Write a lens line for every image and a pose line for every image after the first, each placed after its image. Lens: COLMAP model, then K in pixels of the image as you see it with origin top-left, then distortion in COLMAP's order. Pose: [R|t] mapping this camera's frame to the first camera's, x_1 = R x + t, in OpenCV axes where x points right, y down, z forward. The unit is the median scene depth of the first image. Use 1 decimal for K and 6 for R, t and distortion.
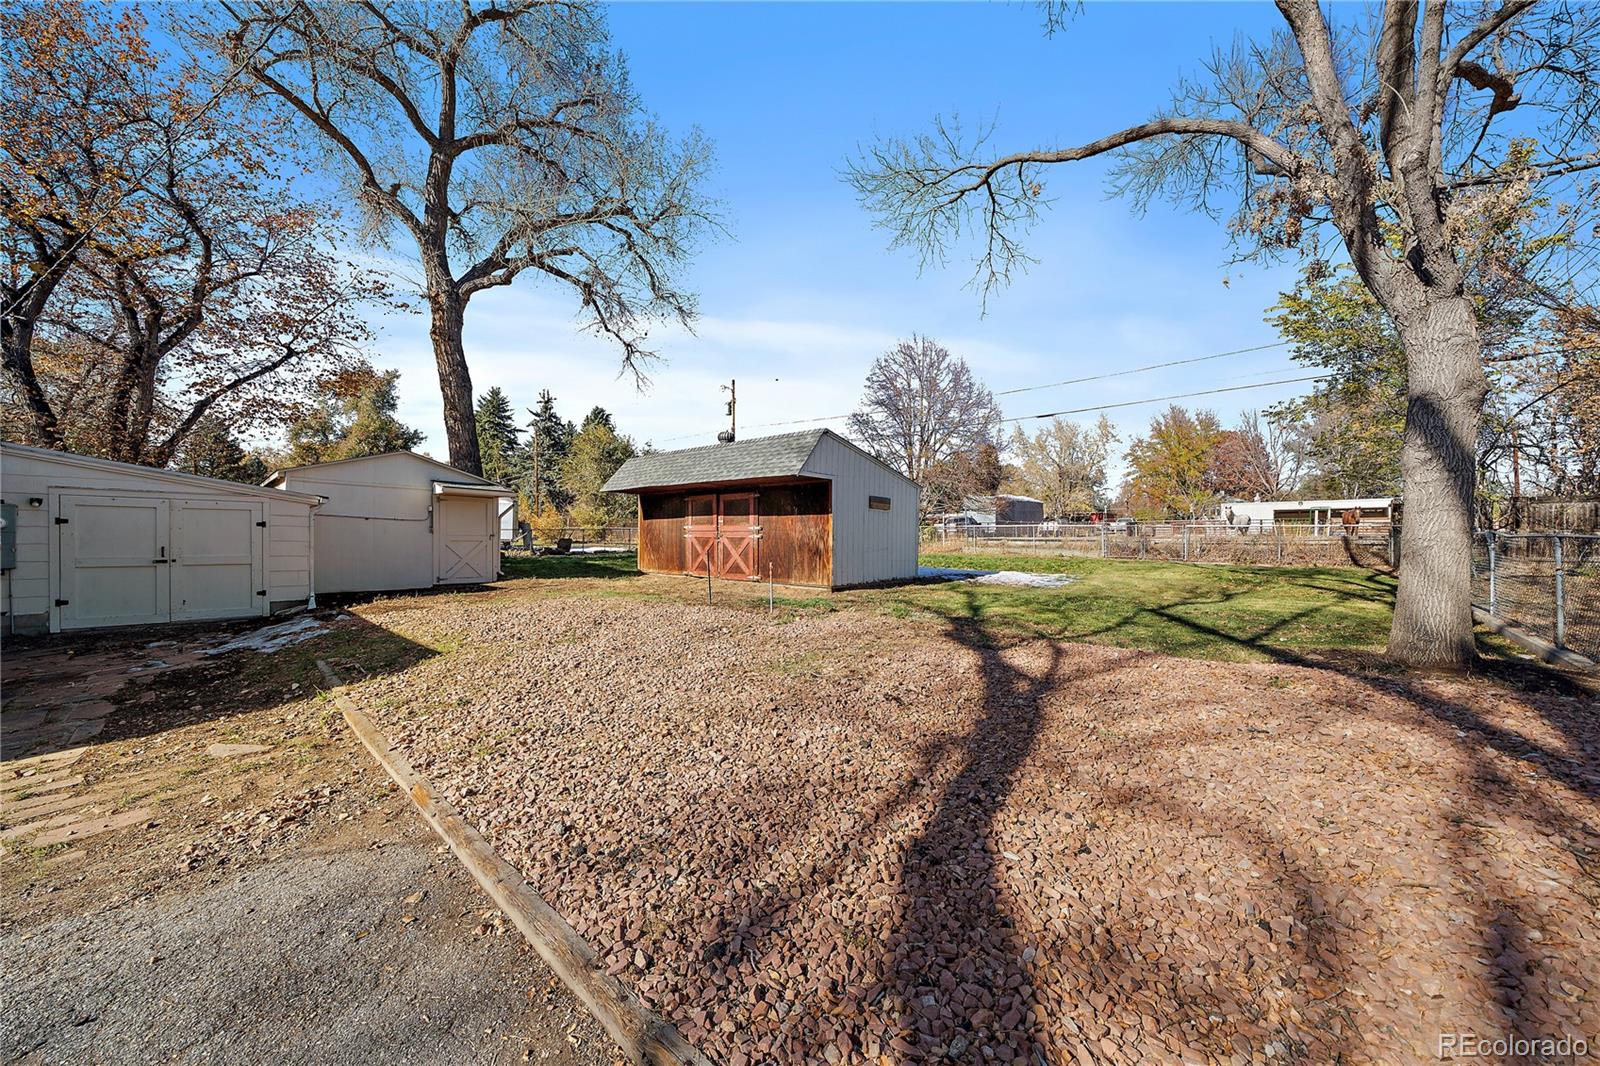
lens RADIAL K [[562.5, 0, 798.3], [0, 562.5, 545.6], [0, 0, 1]] dist [0.000116, -0.000125]
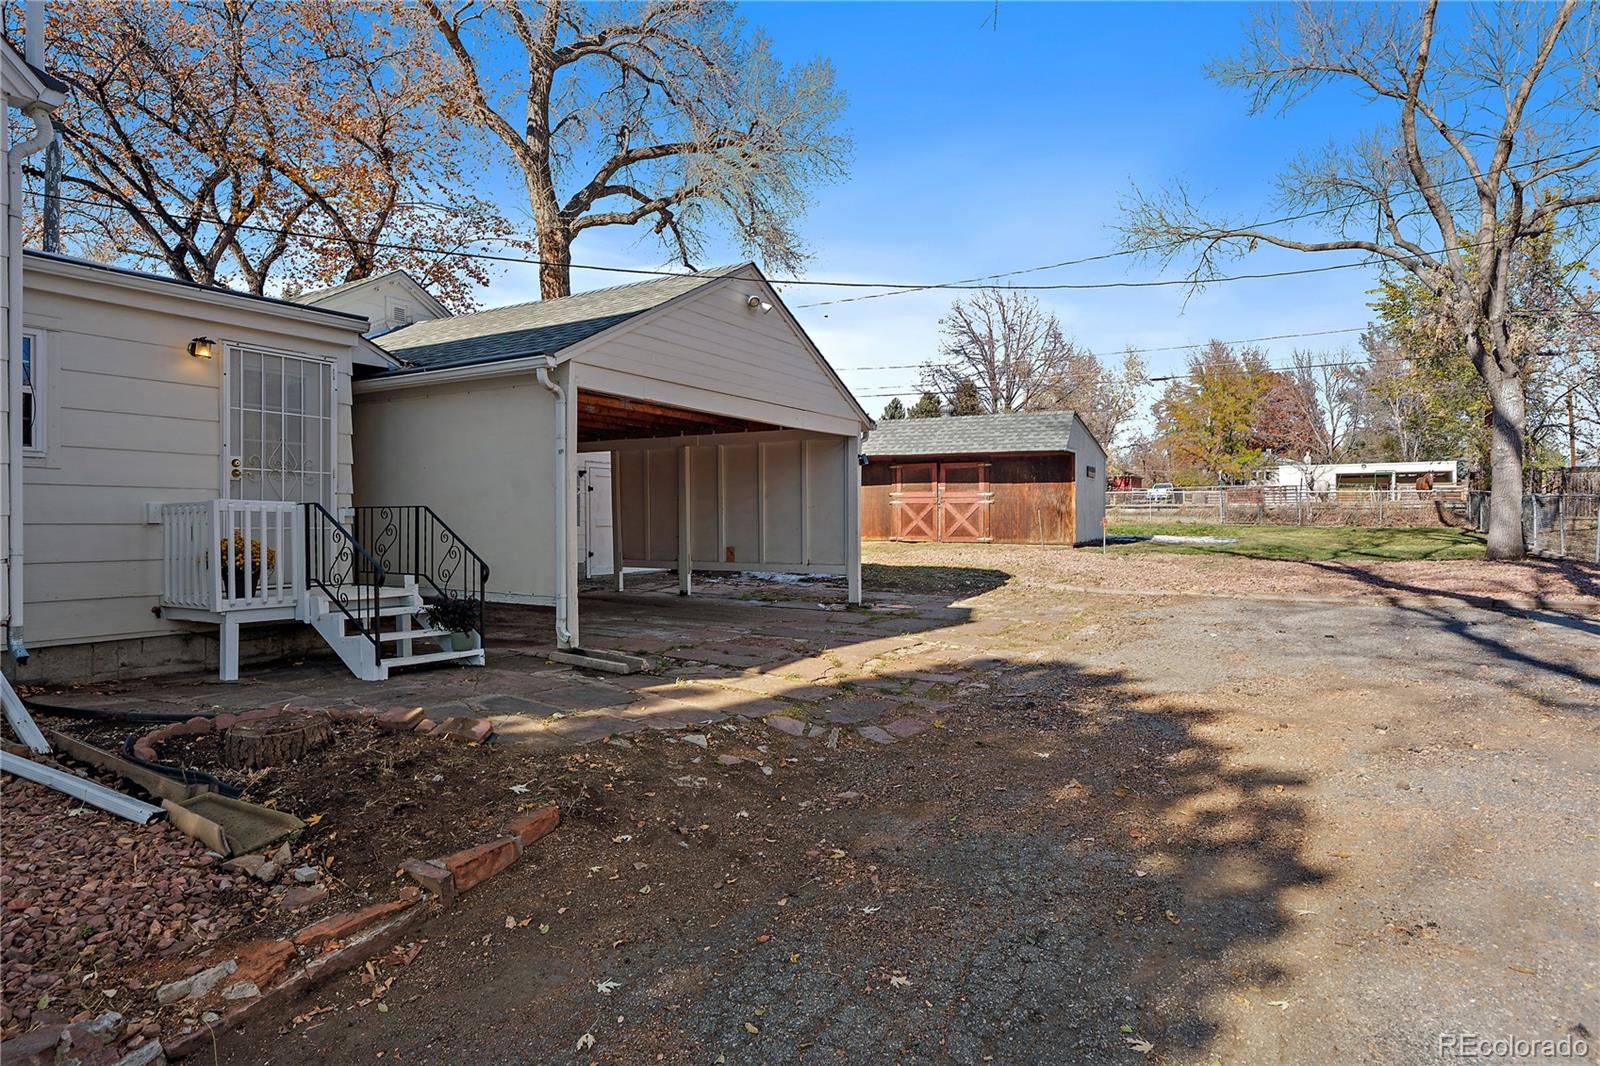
lens RADIAL K [[885.2, 0, 800.8], [0, 885.2, 522.2], [0, 0, 1]] dist [-0.001113, 0.001101]
pose [[0.983108, -0.008373, 0.182835, -0.665717], [0.009208, 0.999951, -0.003717, 0.023650], [-0.182795, 0.005337, 0.983136, -0.567685]]
